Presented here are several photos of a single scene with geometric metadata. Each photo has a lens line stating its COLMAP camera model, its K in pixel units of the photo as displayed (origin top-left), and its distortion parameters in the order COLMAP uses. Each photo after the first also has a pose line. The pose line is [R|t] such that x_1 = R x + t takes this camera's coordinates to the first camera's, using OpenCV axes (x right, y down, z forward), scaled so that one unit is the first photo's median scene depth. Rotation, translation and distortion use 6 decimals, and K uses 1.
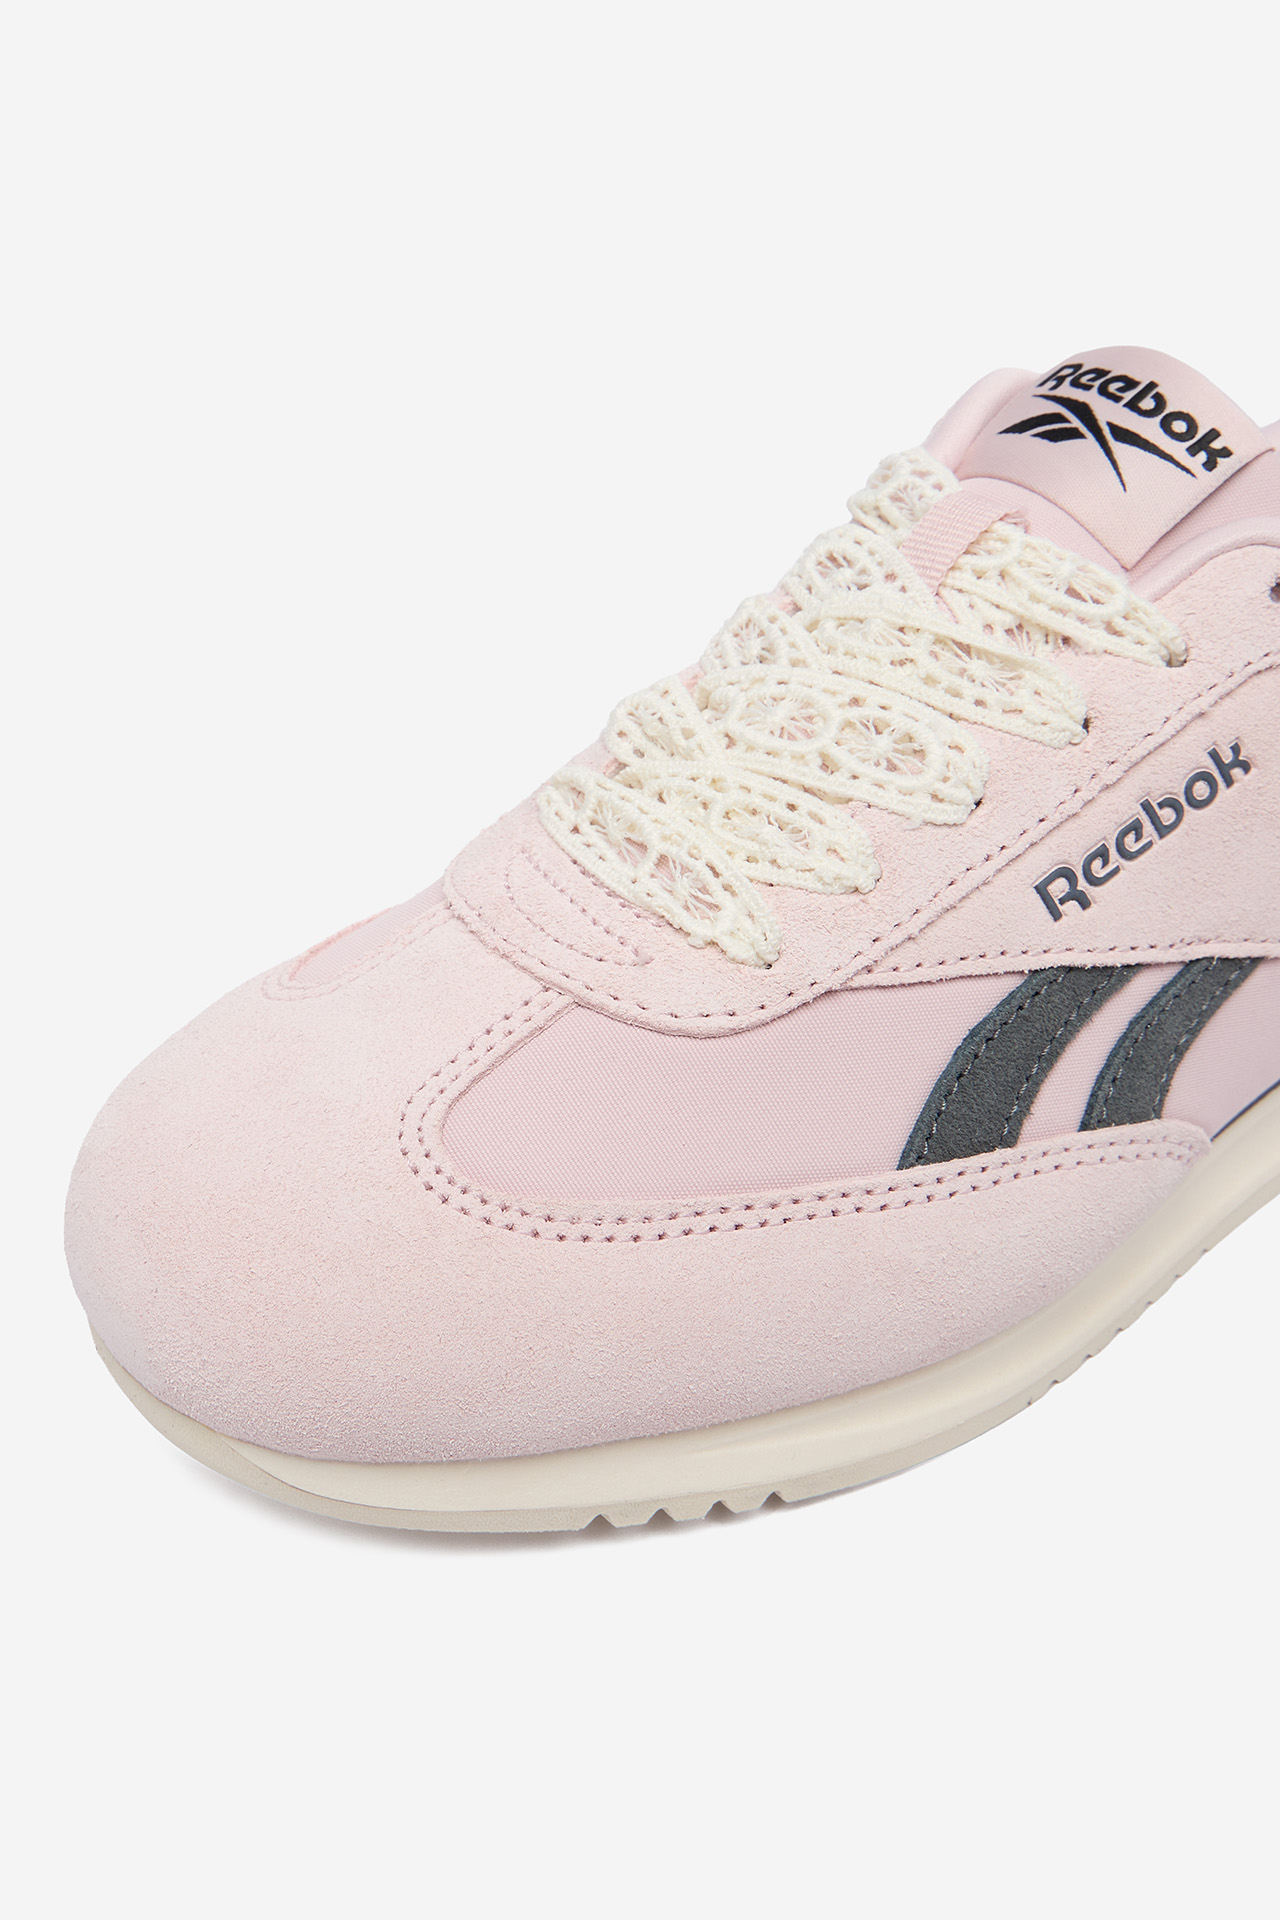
lens RADIAL K [[2637.4, 0, 521.4], [0, 2637.4, 959.9], [0, 0, 1]] dist [-0.042037, -0.074736]
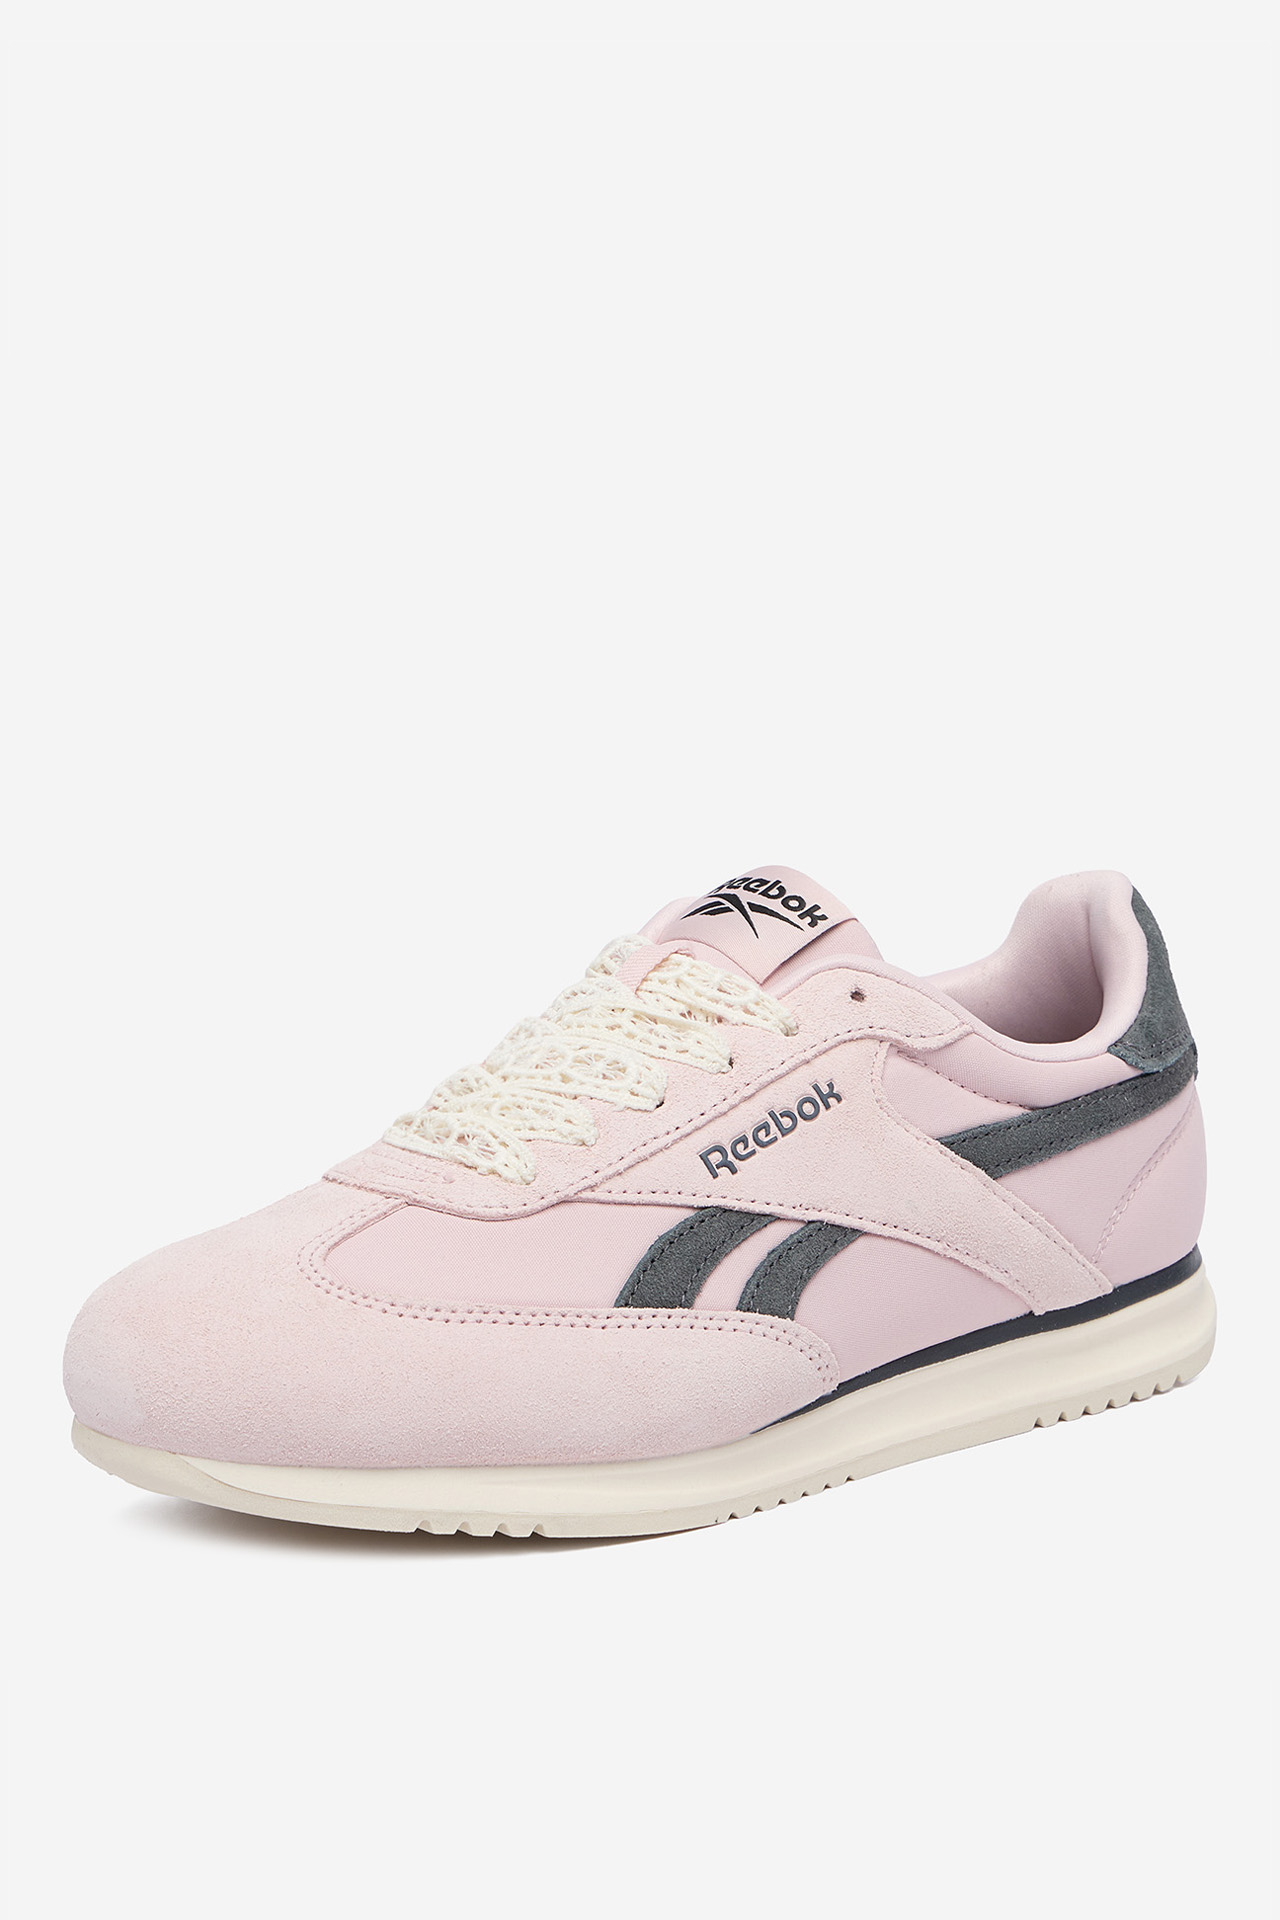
lens RADIAL K [[3667.5, 0, 640.0], [0, 3667.5, 960.0], [0, 0, 1]] dist [0.037221, 0.029949]
pose [[0.994490, 0.010088, 0.104343, -0.067400], [0.026892, 0.937502, -0.346940, 0.611609], [-0.101322, 0.347834, 0.932065, -1.052926]]
